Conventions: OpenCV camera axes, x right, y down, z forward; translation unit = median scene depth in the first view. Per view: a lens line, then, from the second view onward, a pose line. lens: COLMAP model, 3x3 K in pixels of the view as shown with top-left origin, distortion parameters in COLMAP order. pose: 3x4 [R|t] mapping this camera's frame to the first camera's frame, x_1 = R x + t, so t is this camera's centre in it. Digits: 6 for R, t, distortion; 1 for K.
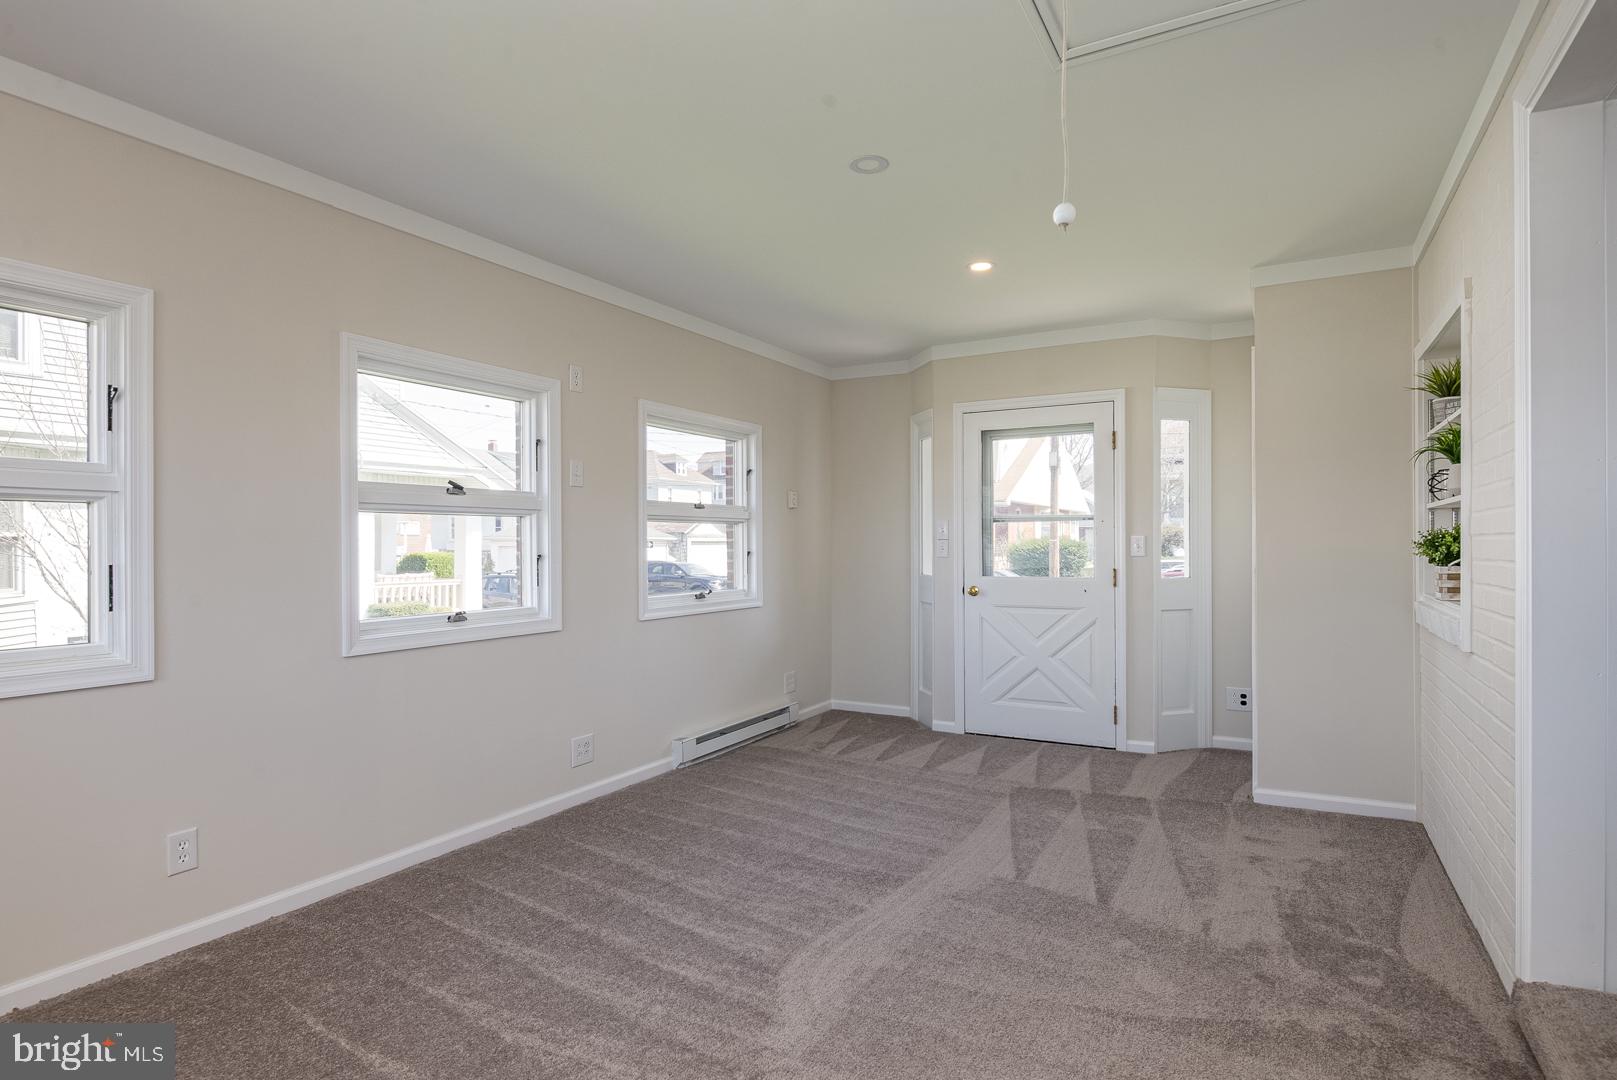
lens RADIAL K [[835.9, 0, 802.8], [0, 835.9, 541.2], [0, 0, 1]] dist [-0.001120, -0.000291]
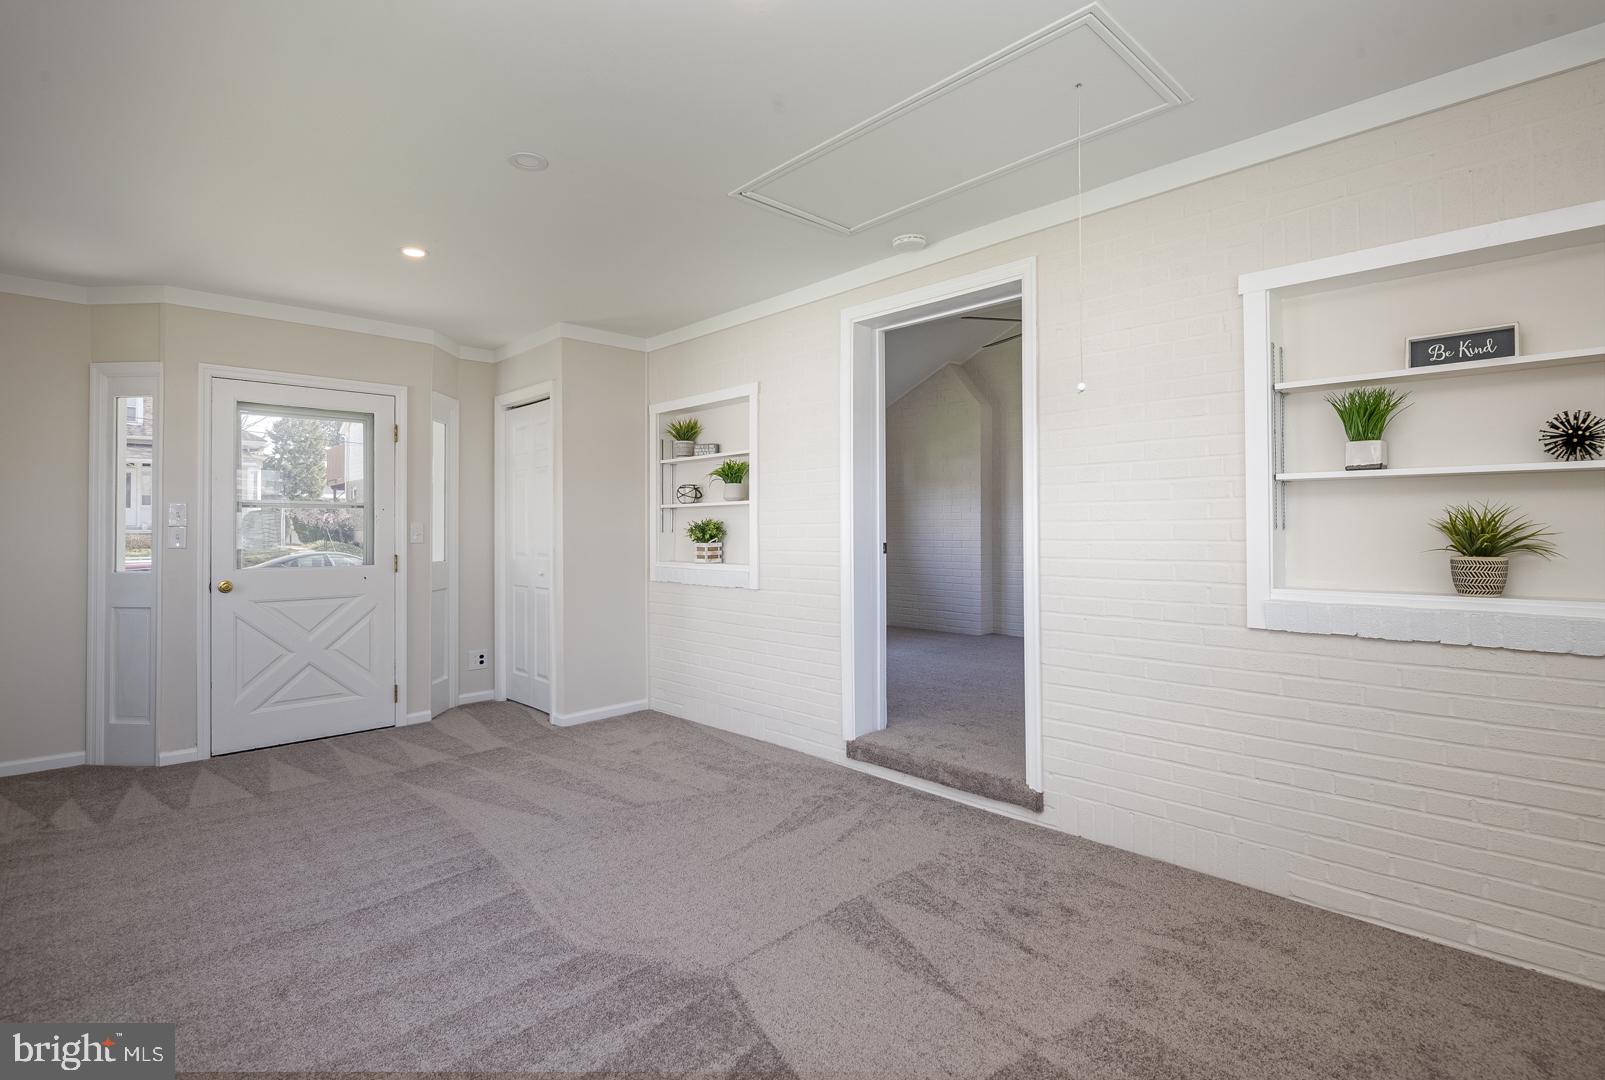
lens RADIAL K [[776.3, 0, 800.2], [0, 776.3, 523.2], [0, 0, 1]] dist [-0.002411, -0.002847]
pose [[0.300629, 0.006629, 0.953718, -0.410590], [0.002512, 0.999967, -0.007742, 0.001687], [-0.953738, 0.004724, 0.300603, 0.218110]]
